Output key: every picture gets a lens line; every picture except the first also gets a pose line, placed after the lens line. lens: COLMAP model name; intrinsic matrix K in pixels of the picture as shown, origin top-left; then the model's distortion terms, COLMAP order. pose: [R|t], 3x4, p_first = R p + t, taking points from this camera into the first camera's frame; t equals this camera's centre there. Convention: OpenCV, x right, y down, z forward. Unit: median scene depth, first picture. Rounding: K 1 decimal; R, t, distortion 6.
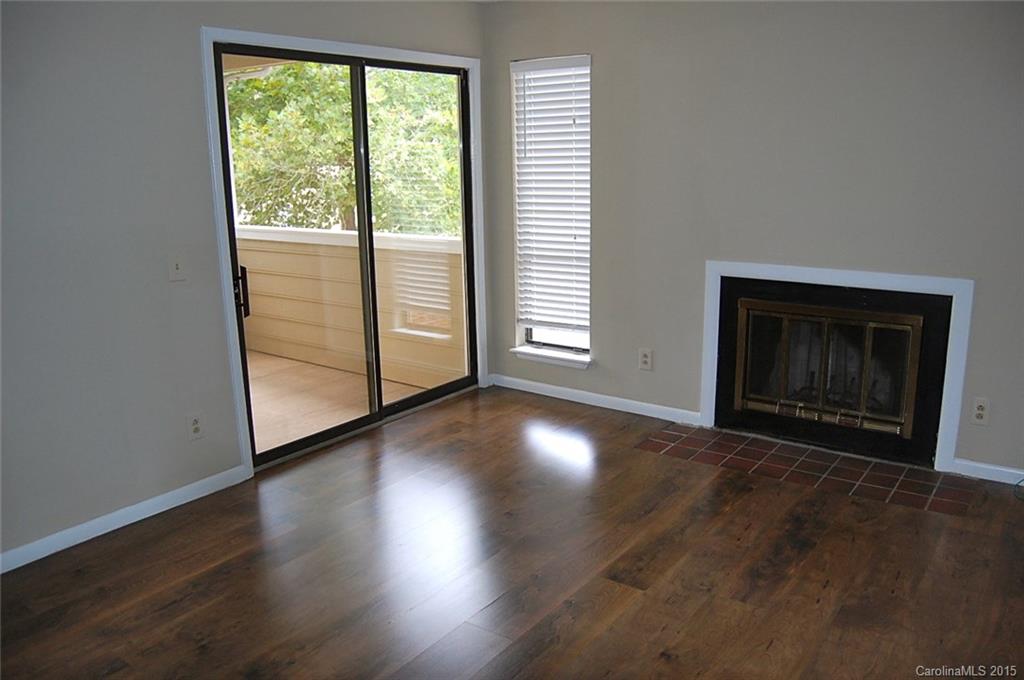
lens RADIAL K [[803.7, 0, 512.0], [0, 803.7, 340.0], [0, 0, 1]] dist [-0.078097, 0.011443]
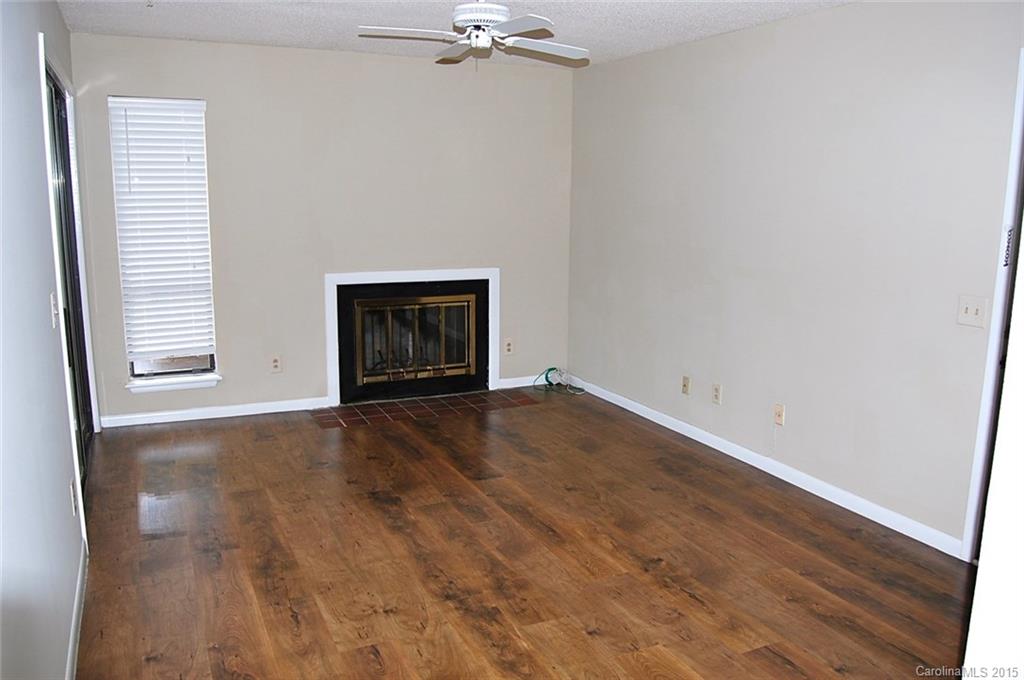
lens RADIAL K [[803.7, 0, 512.0], [0, 803.7, 340.0], [0, 0, 1]] dist [-0.078097, 0.011443]
pose [[0.474392, -0.138123, 0.869410, -0.660260], [0.179365, 0.982062, 0.058149, -0.015573], [-0.861847, 0.128357, 0.490657, 0.120921]]
